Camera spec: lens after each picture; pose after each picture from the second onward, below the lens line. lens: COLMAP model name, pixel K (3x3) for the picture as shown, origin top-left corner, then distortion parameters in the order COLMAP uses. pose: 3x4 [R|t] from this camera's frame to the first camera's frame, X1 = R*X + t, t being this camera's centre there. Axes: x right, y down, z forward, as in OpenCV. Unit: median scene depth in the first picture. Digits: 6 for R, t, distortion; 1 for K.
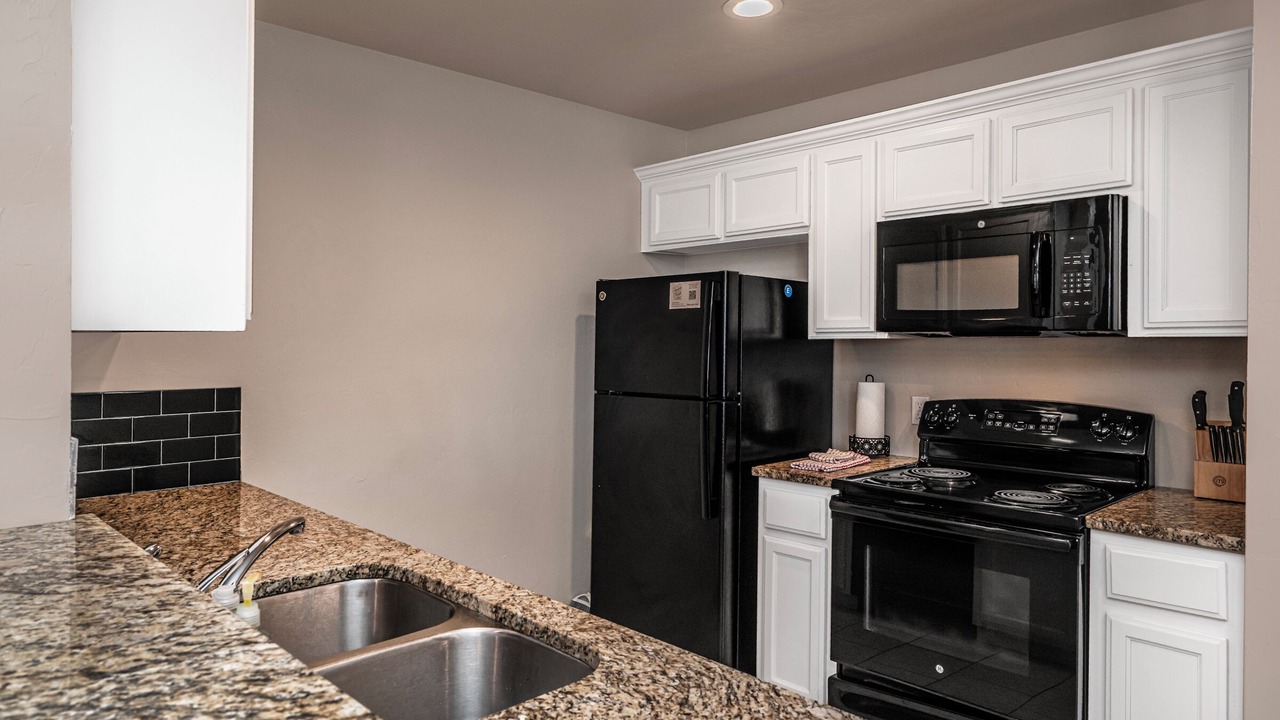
lens RADIAL K [[796.1, 0, 590.1], [0, 796.1, 340.3], [0, 0, 1]] dist [0.011051, -0.005370]
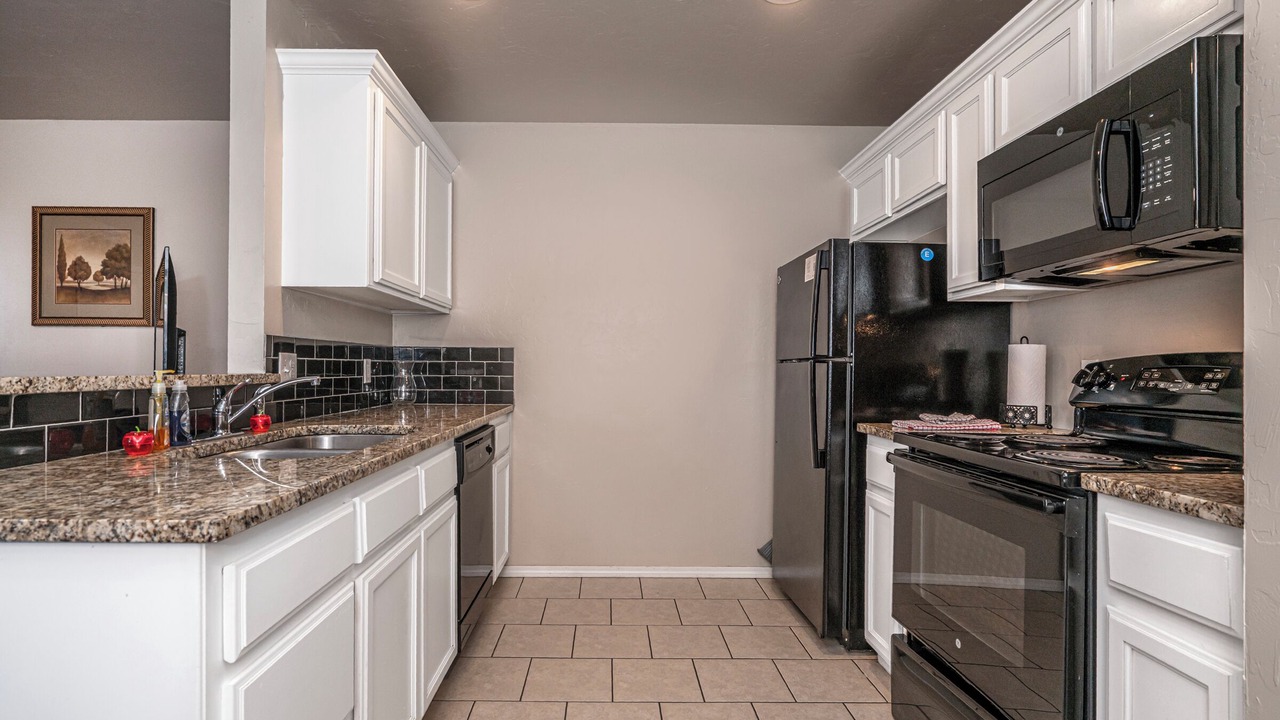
lens RADIAL K [[590.7, 0, 605.2], [0, 590.7, 358.2], [0, 0, 1]] dist [-0.003119, 0.002263]
pose [[0.745937, -0.002979, -0.666009, 0.520072], [-0.011654, 0.999779, -0.017524, 0.100281], [0.665914, 0.020834, 0.745737, 0.224049]]
